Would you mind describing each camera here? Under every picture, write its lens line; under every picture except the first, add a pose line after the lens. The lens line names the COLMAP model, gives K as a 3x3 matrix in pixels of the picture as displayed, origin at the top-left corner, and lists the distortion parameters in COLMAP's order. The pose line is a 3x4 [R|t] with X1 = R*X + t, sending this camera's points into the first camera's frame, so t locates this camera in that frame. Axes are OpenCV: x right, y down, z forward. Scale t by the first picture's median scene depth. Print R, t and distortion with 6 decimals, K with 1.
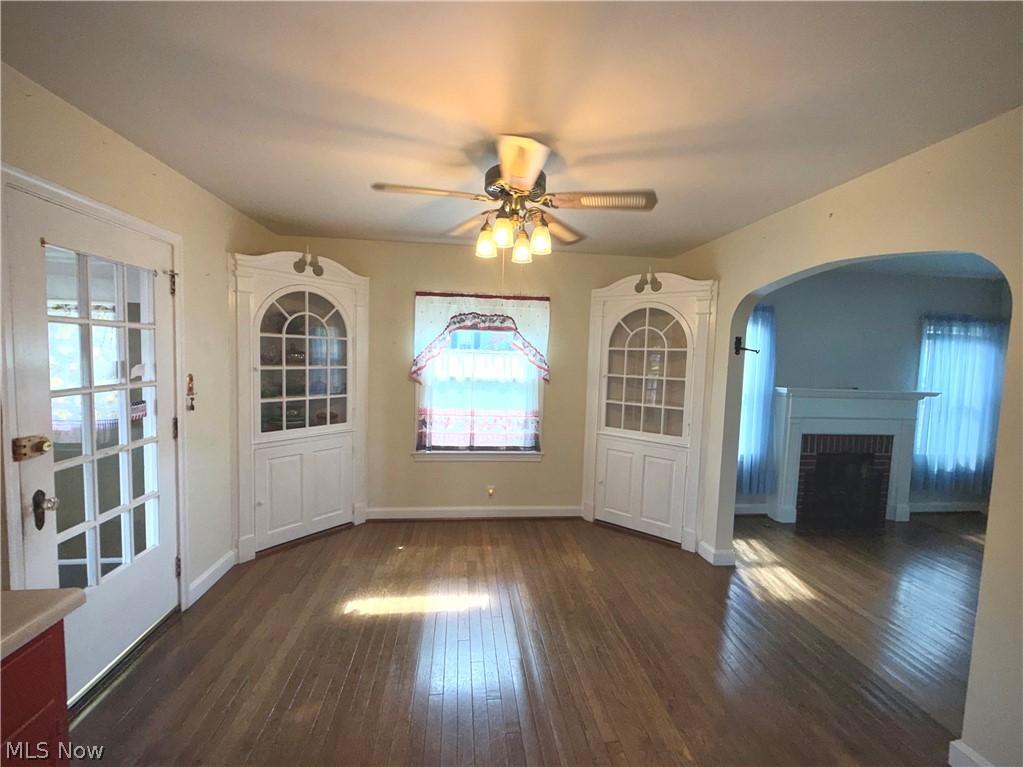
lens RADIAL K [[408.0, 0, 511.5], [0, 408.0, 380.8], [0, 0, 1]] dist [-0.002227, 0.000091]
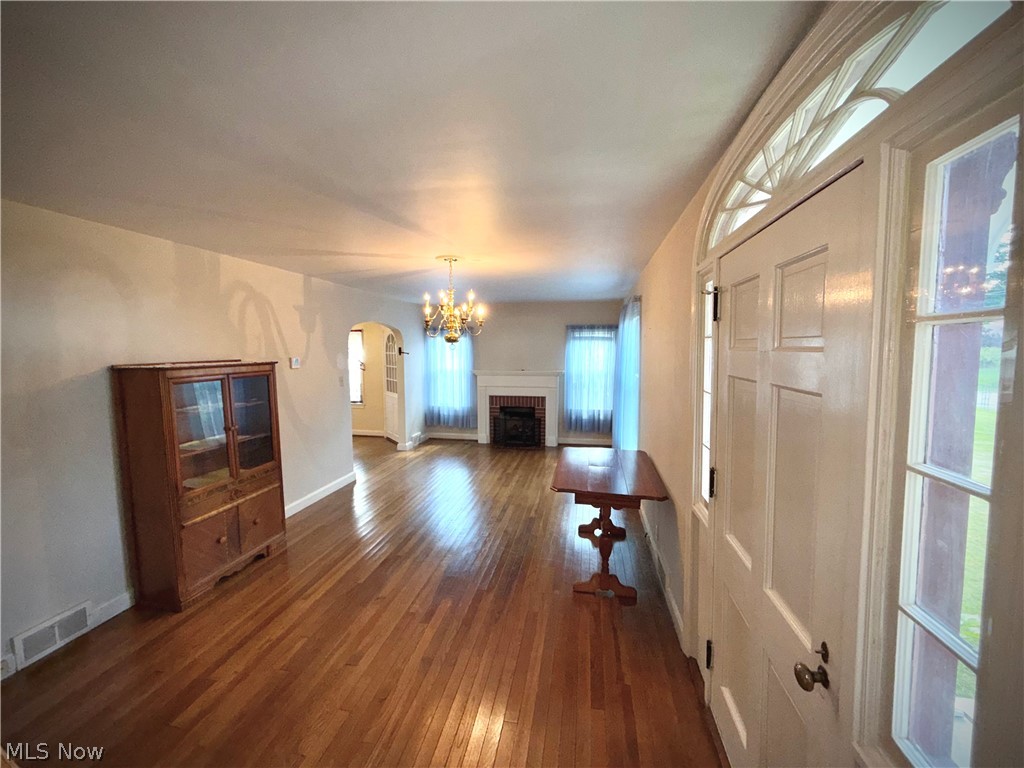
lens RADIAL K [[408.4, 0, 510.6], [0, 408.4, 381.1], [0, 0, 1]] dist [-0.002227, 0.000091]
pose [[0.949358, -0.014092, -0.313881, 1.378552], [0.017257, 0.999824, 0.007306, 0.054102], [0.313723, -0.012352, 0.949434, -0.716470]]
